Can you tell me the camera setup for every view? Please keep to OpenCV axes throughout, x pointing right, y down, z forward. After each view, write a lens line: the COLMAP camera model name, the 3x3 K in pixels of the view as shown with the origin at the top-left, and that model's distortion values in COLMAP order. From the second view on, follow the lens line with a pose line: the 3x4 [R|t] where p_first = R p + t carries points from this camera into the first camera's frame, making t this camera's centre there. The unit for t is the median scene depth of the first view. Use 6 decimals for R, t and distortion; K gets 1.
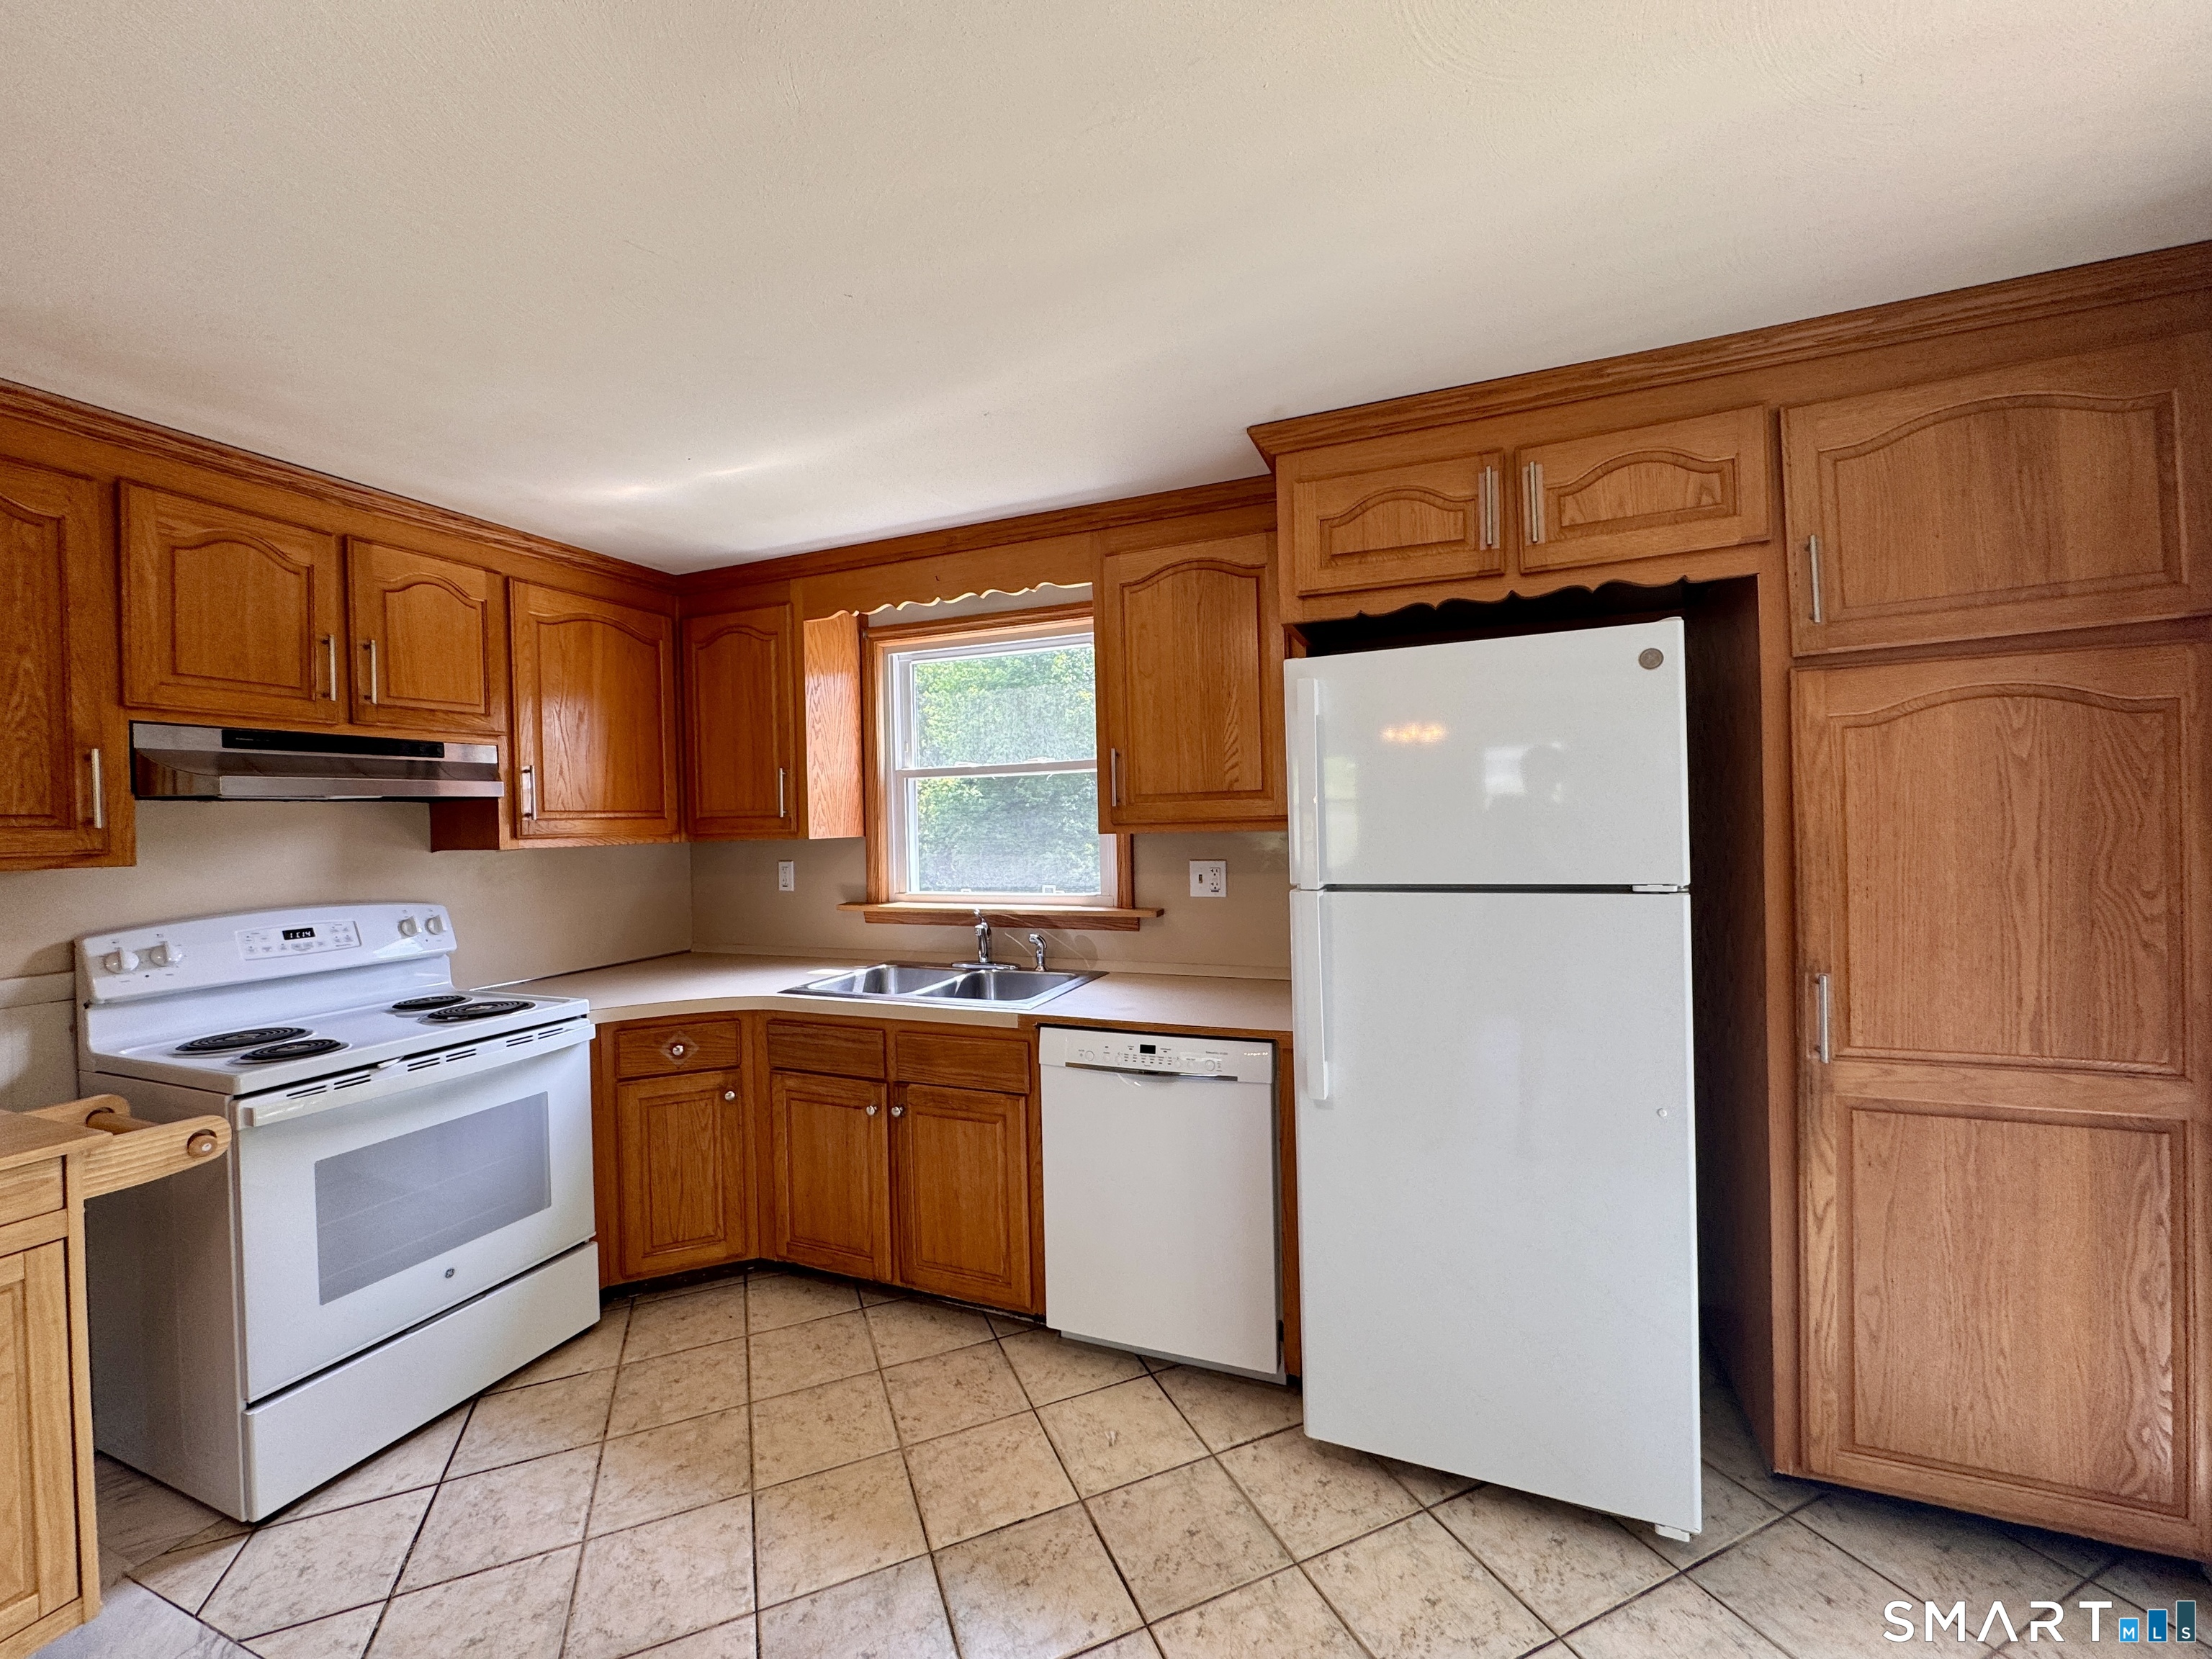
lens RADIAL K [[884.7, 0, 1104.8], [0, 884.7, 829.3], [0, 0, 1]] dist [-0.003759, 0.000387]
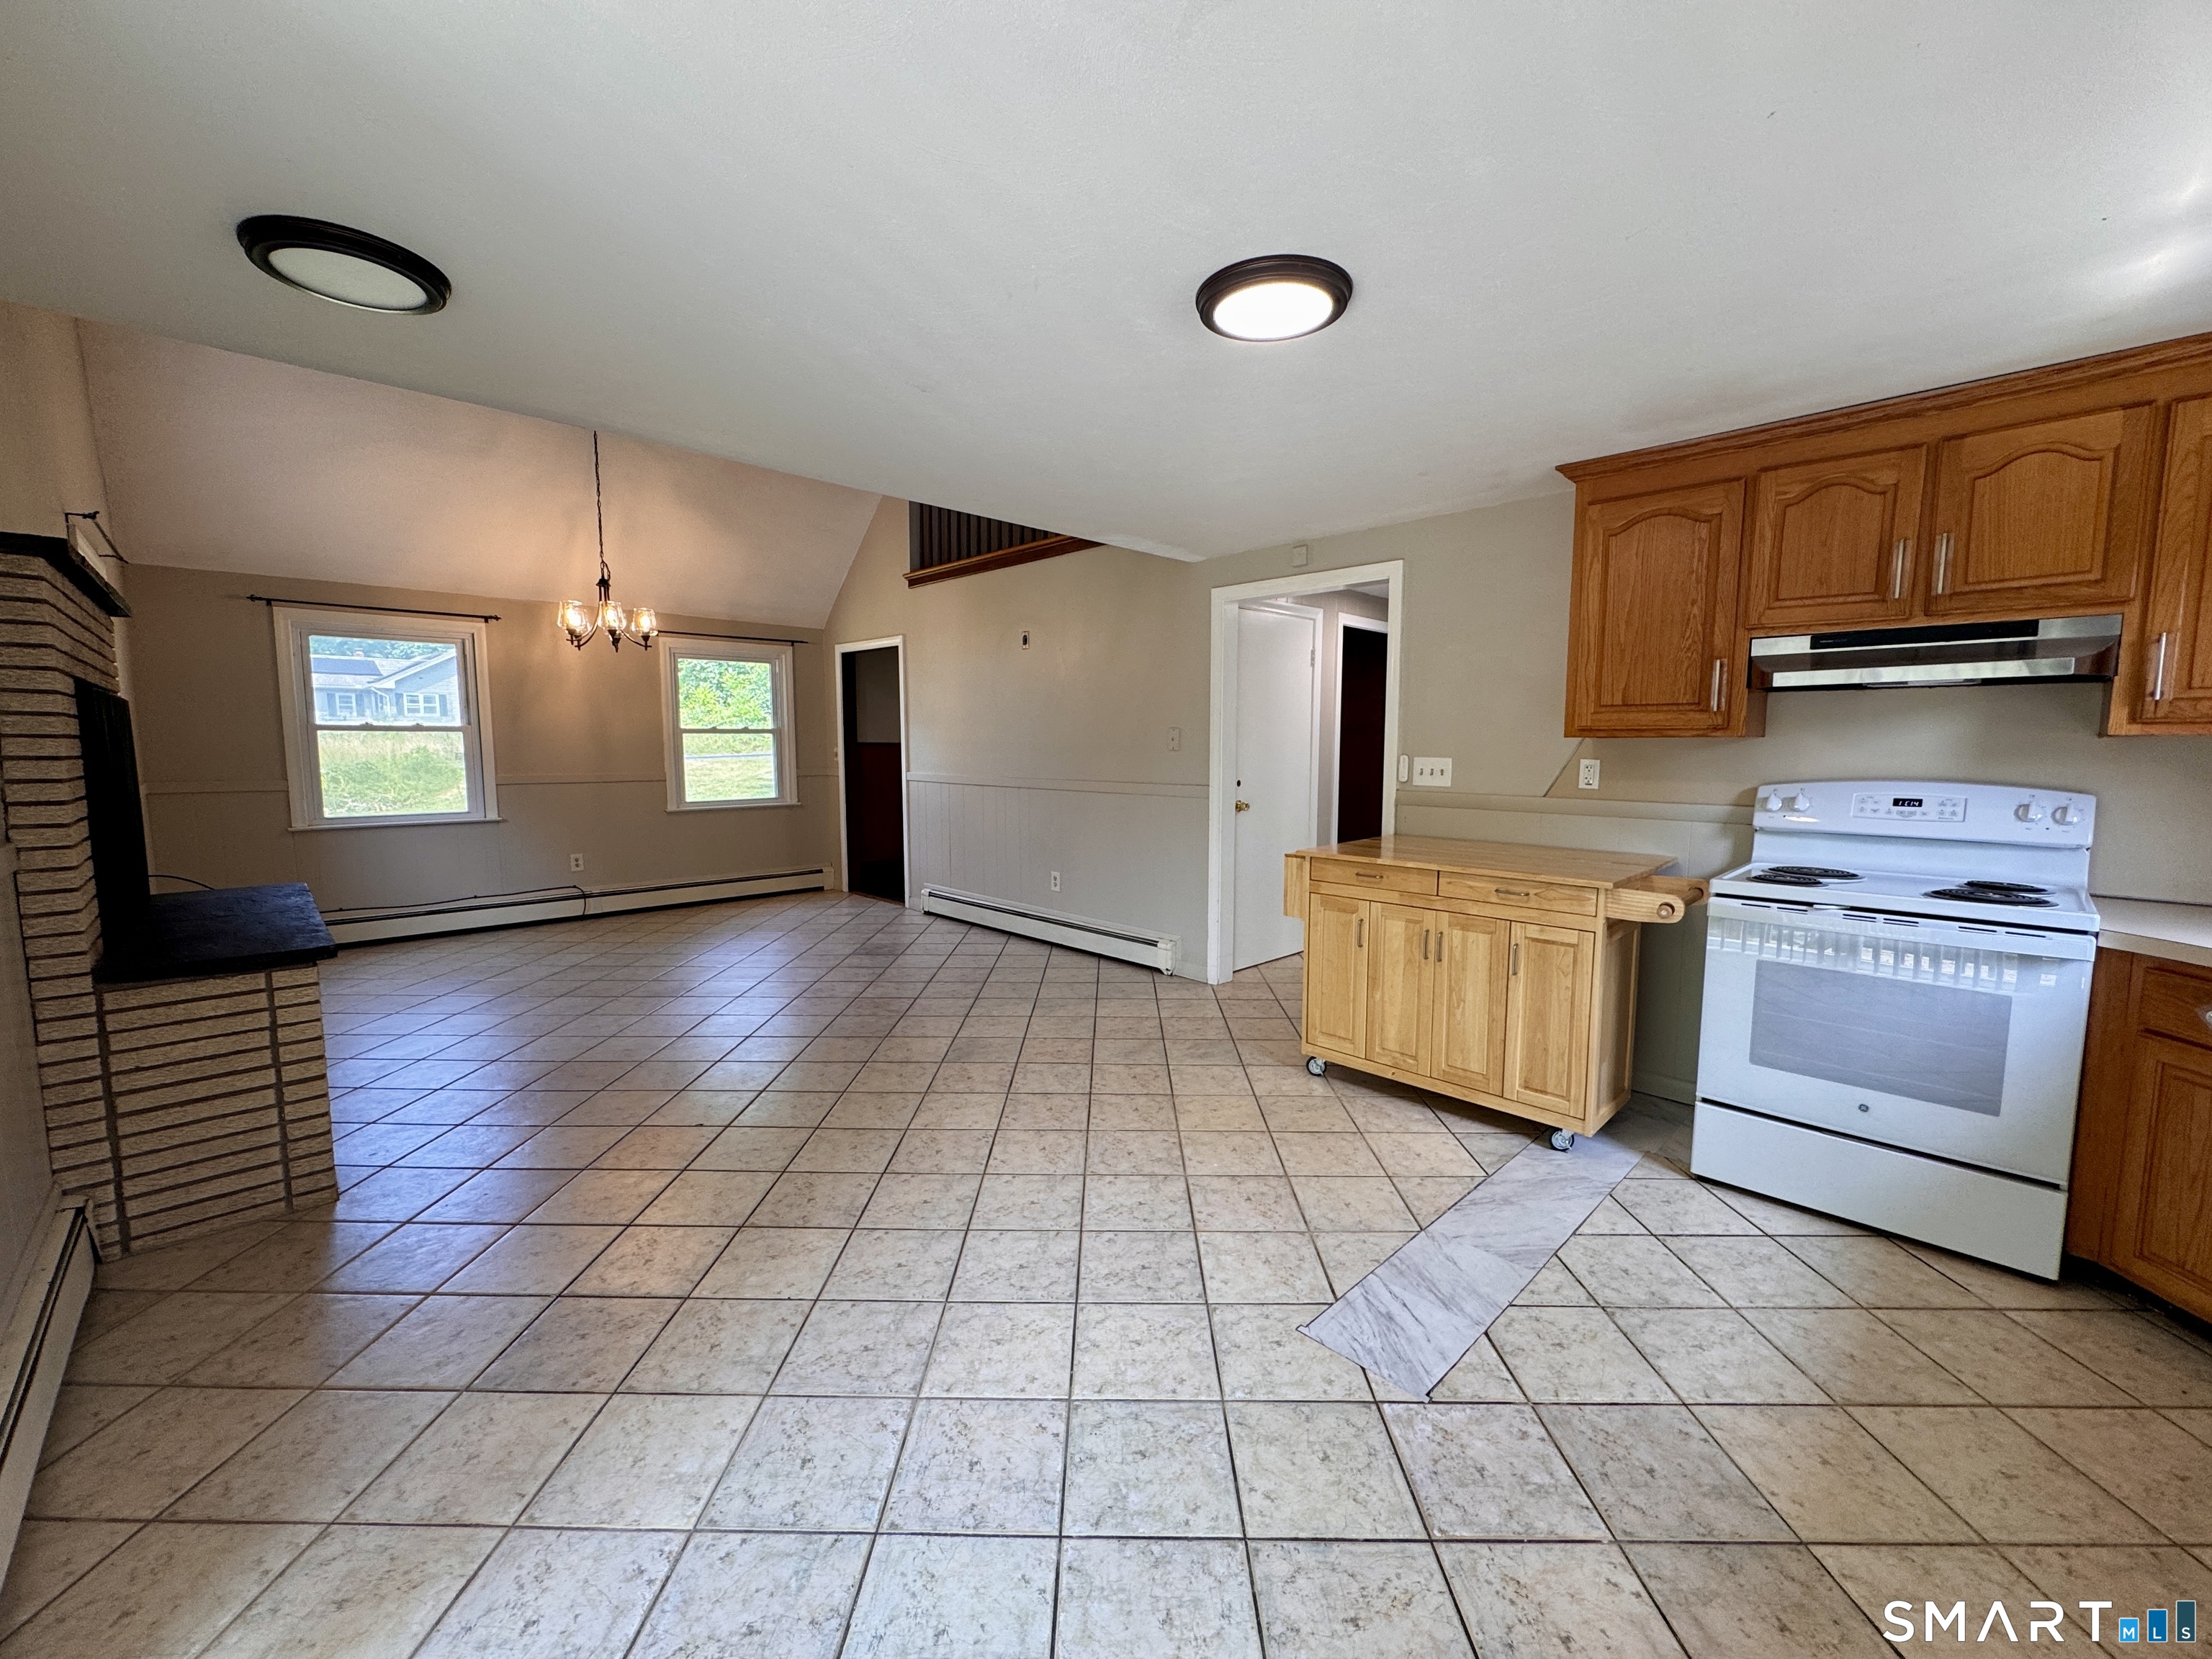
lens RADIAL K [[884.7, 0, 1105.0], [0, 884.7, 830.1], [0, 0, 1]] dist [-0.003759, 0.000387]
pose [[-0.399108, 0.115584, -0.909589, 0.636615], [-0.002578, 0.991877, 0.127171, 0.010155], [0.916900, 0.053100, -0.395569, 0.544983]]
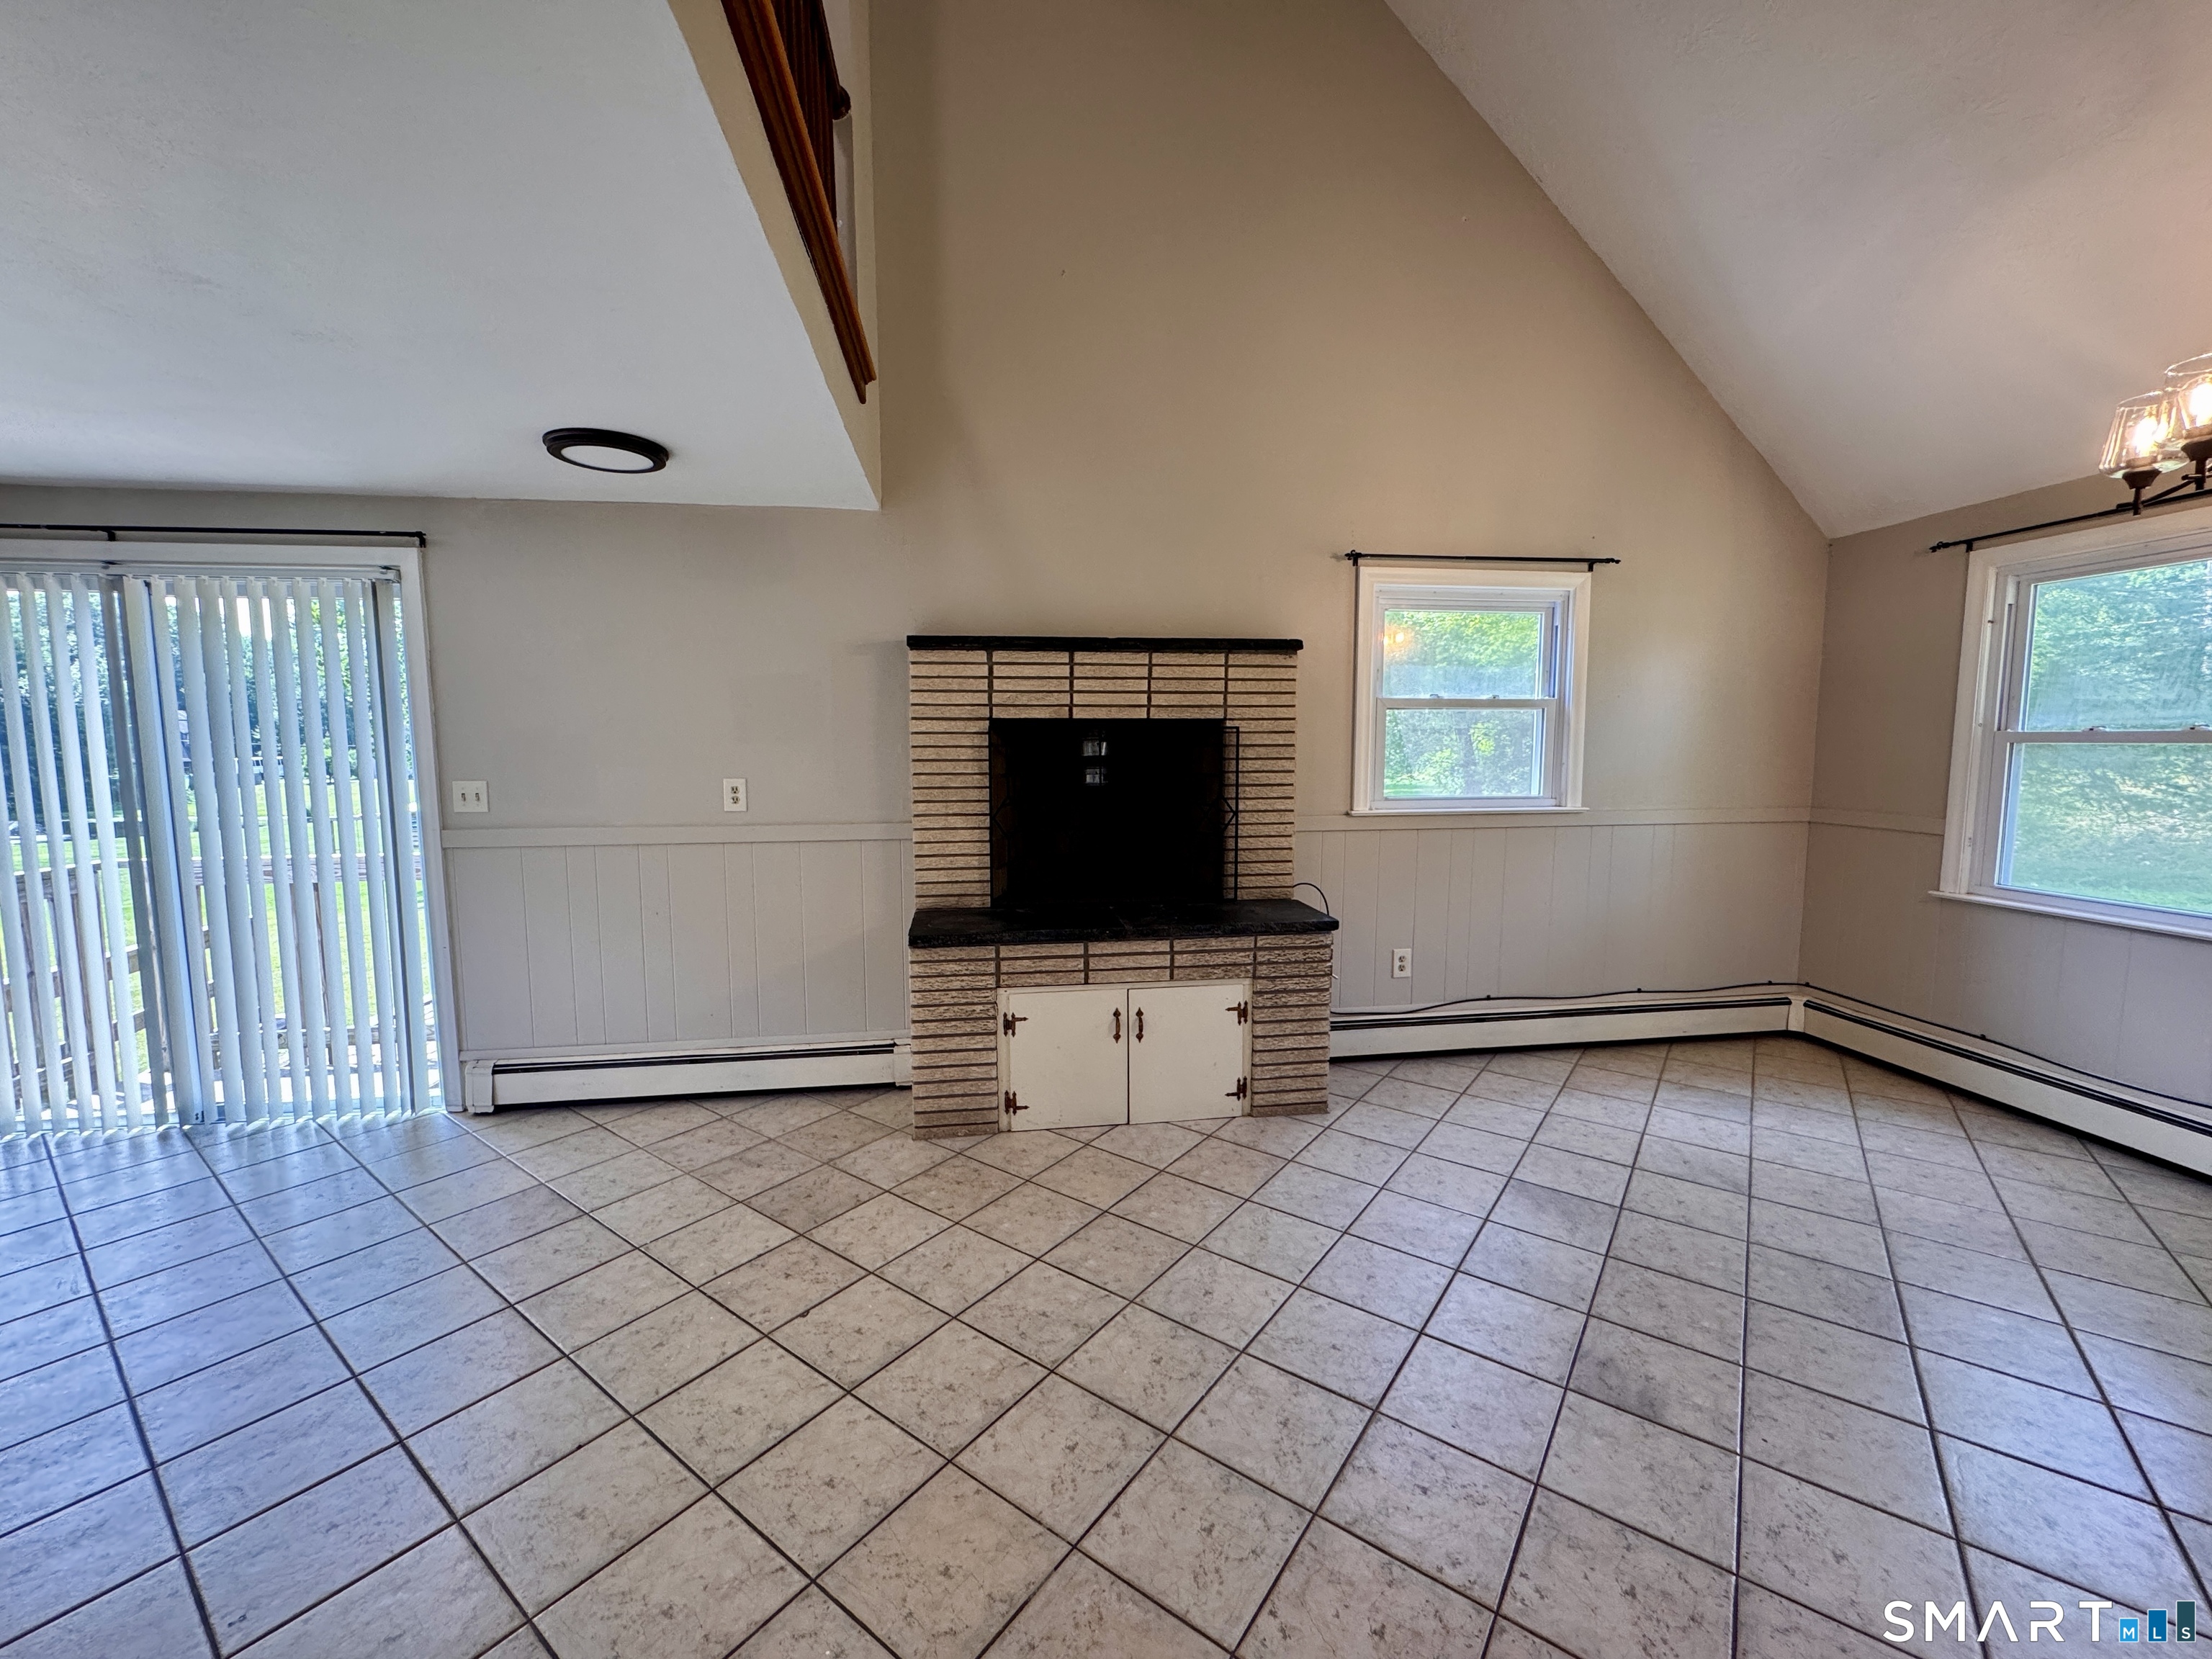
lens RADIAL K [[884.7, 0, 1105.7], [0, 884.7, 829.2], [0, 0, 1]] dist [-0.003759, 0.000387]
pose [[-0.506446, -0.057122, 0.860378, -1.399102], [0.026832, 0.996276, 0.081939, 0.037334], [-0.861854, 0.064583, -0.503027, -0.436473]]
